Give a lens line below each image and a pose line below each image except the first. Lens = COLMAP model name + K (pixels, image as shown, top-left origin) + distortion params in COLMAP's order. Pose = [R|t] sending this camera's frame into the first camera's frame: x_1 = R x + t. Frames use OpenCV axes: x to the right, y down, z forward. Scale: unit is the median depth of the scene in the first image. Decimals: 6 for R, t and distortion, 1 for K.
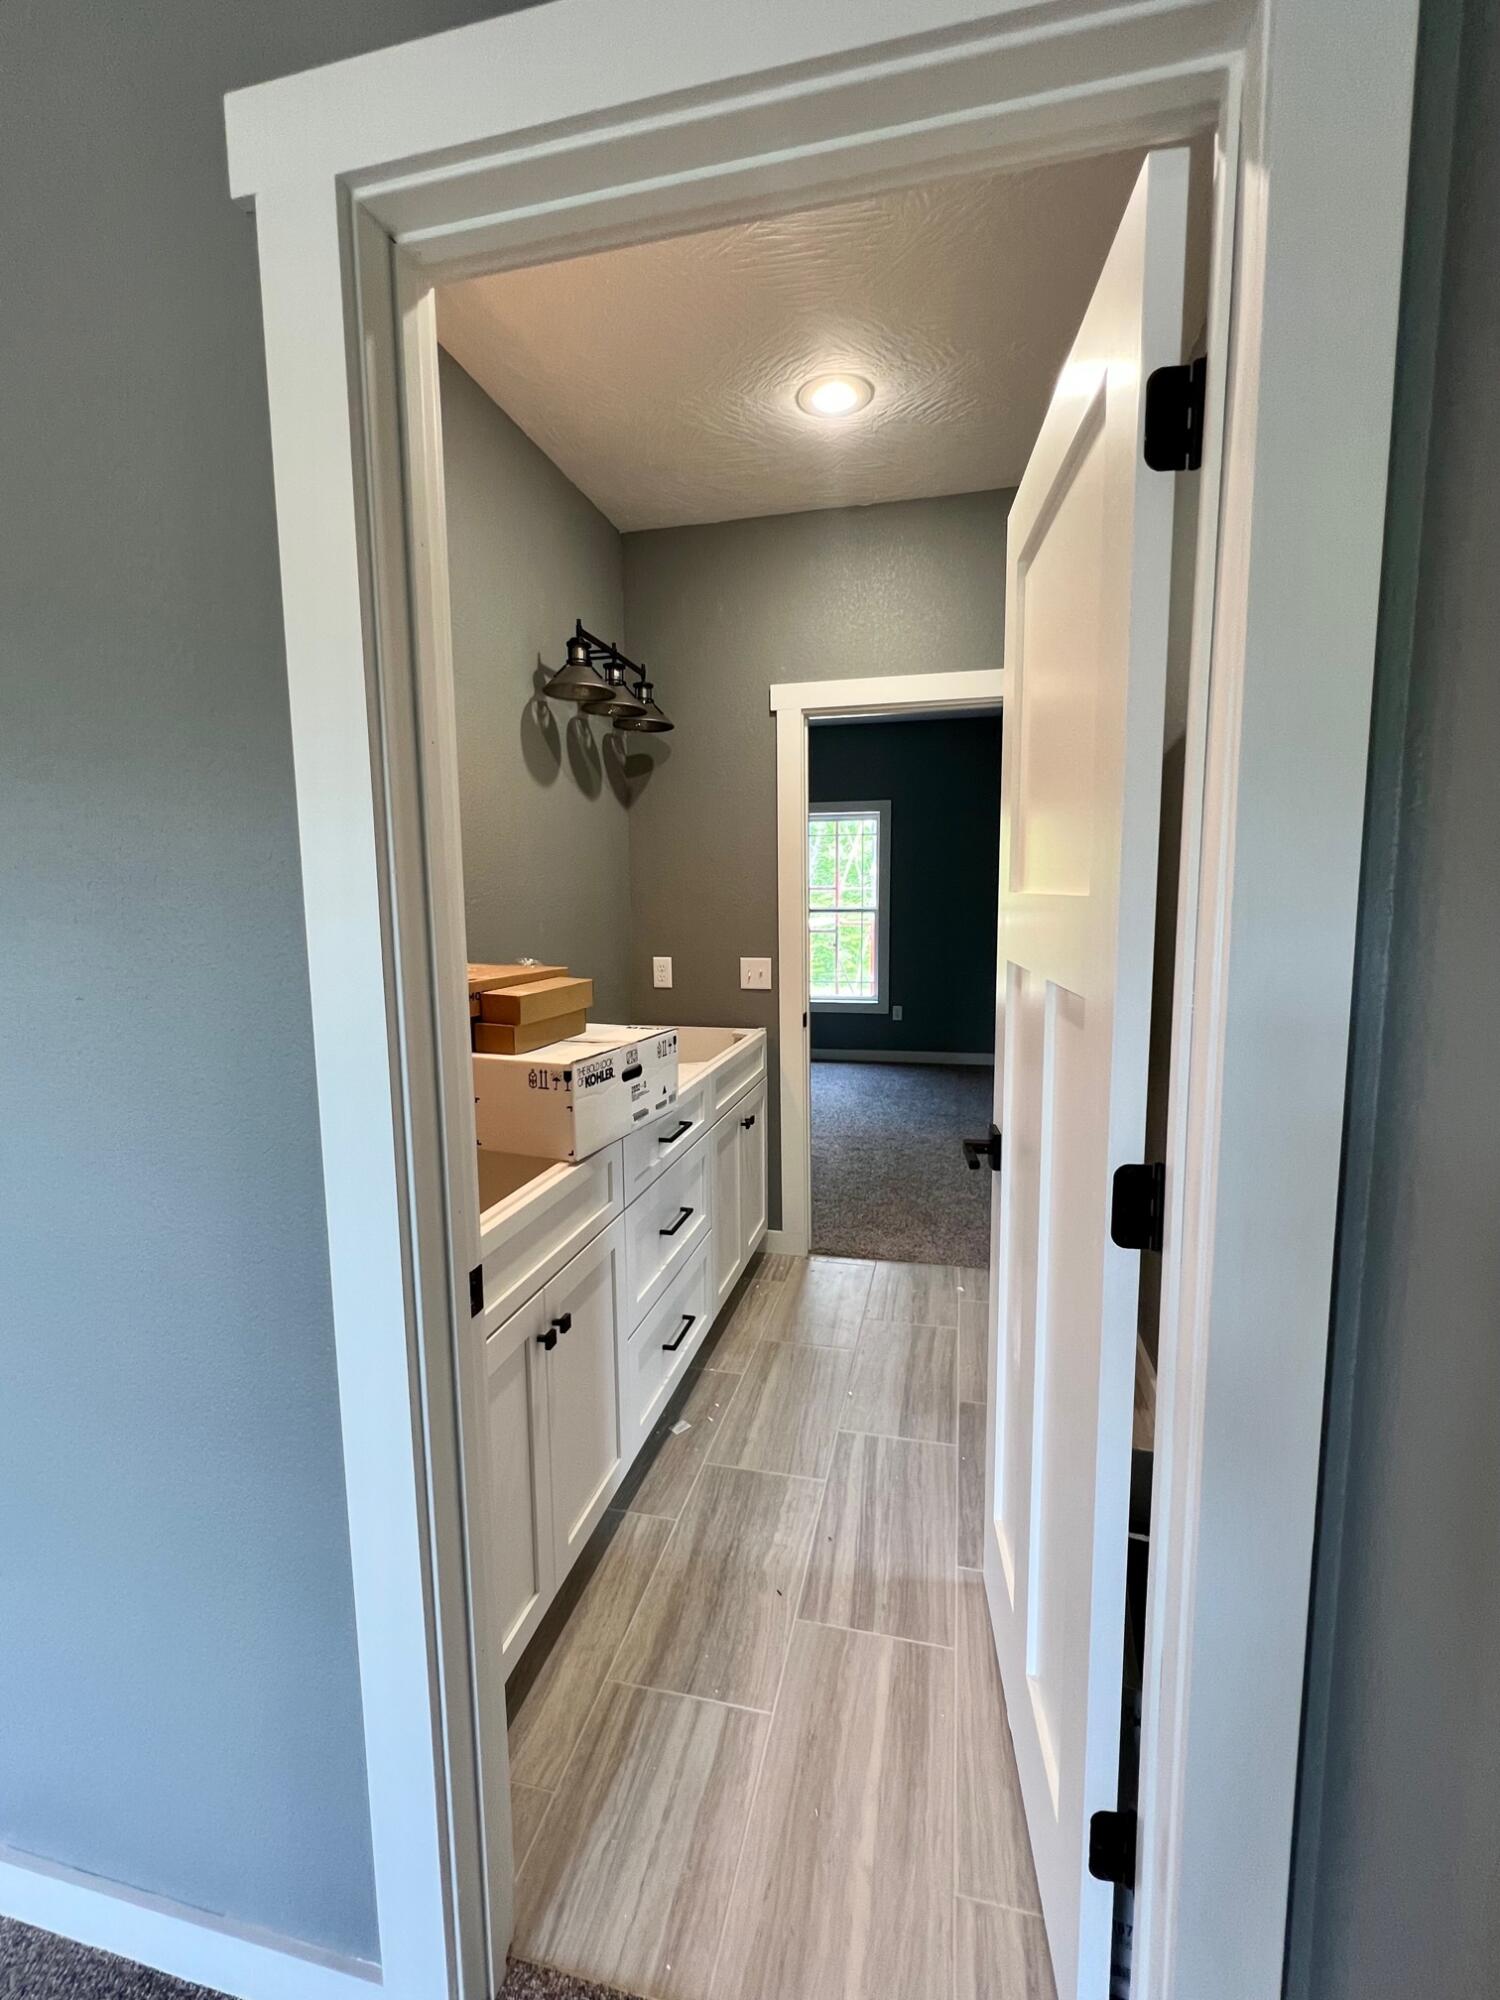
lens RADIAL K [[854.3, 0, 740.8], [0, 854.3, 1004.1], [0, 0, 1]] dist [0.000206, 0.000012]
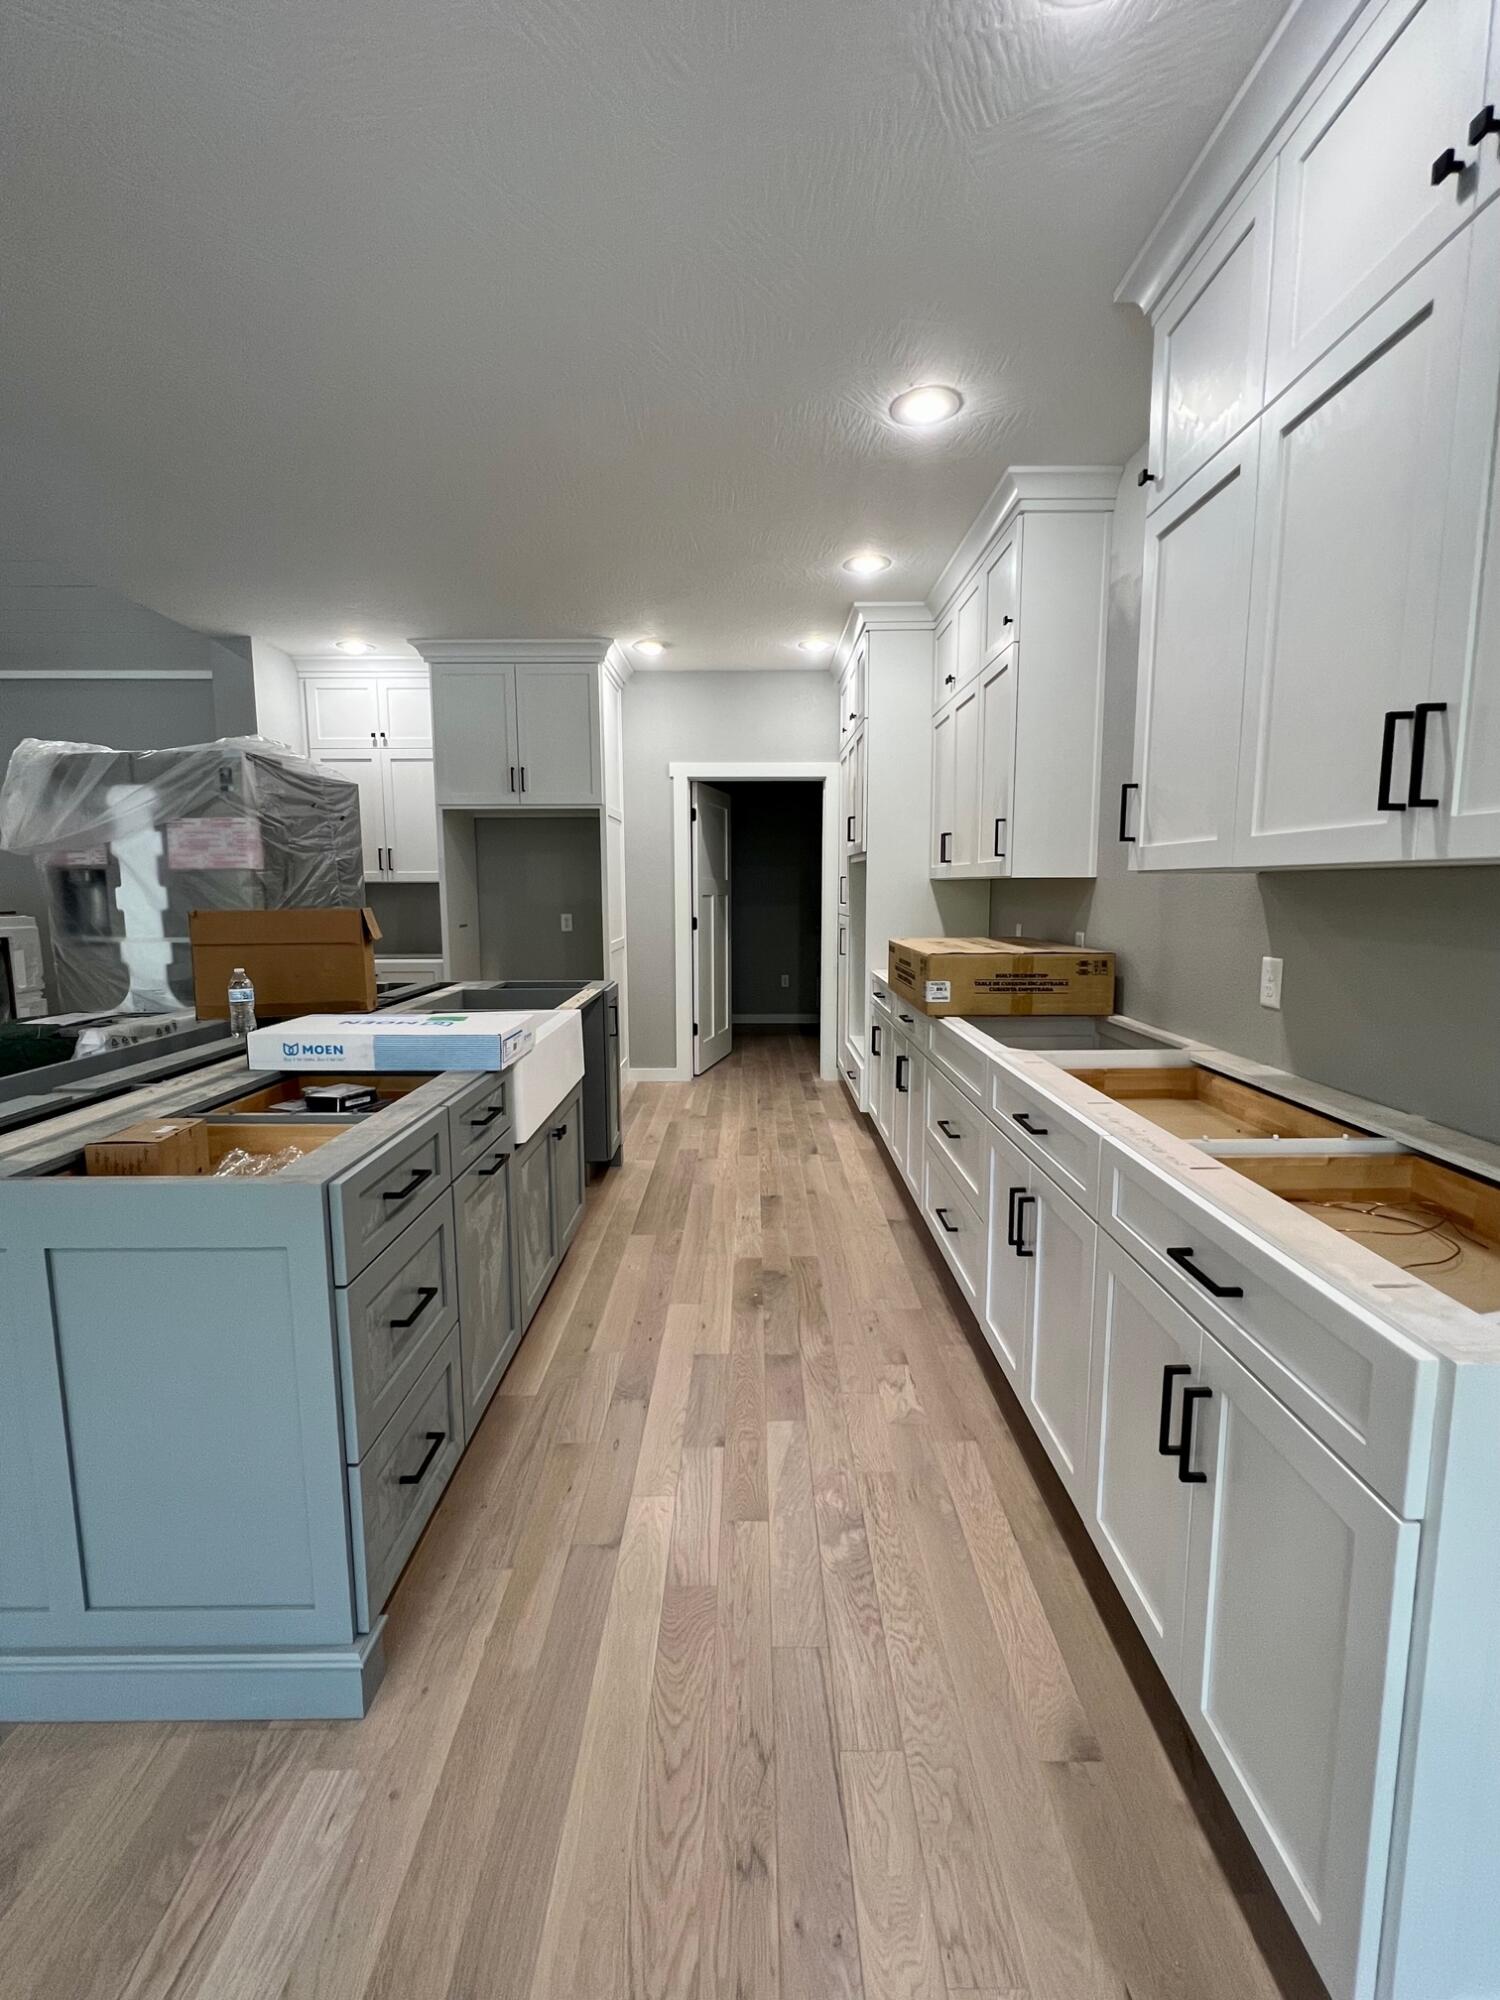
lens RADIAL K [[854.3, 0, 758.4], [0, 854.3, 997.2], [0, 0, 1]] dist [0.000206, 0.000012]
pose [[0.978909, -0.022937, 0.203003, 0.069222], [0.020883, 0.999707, 0.012254, -0.010468], [-0.203225, -0.007756, 0.979101, 0.233652]]
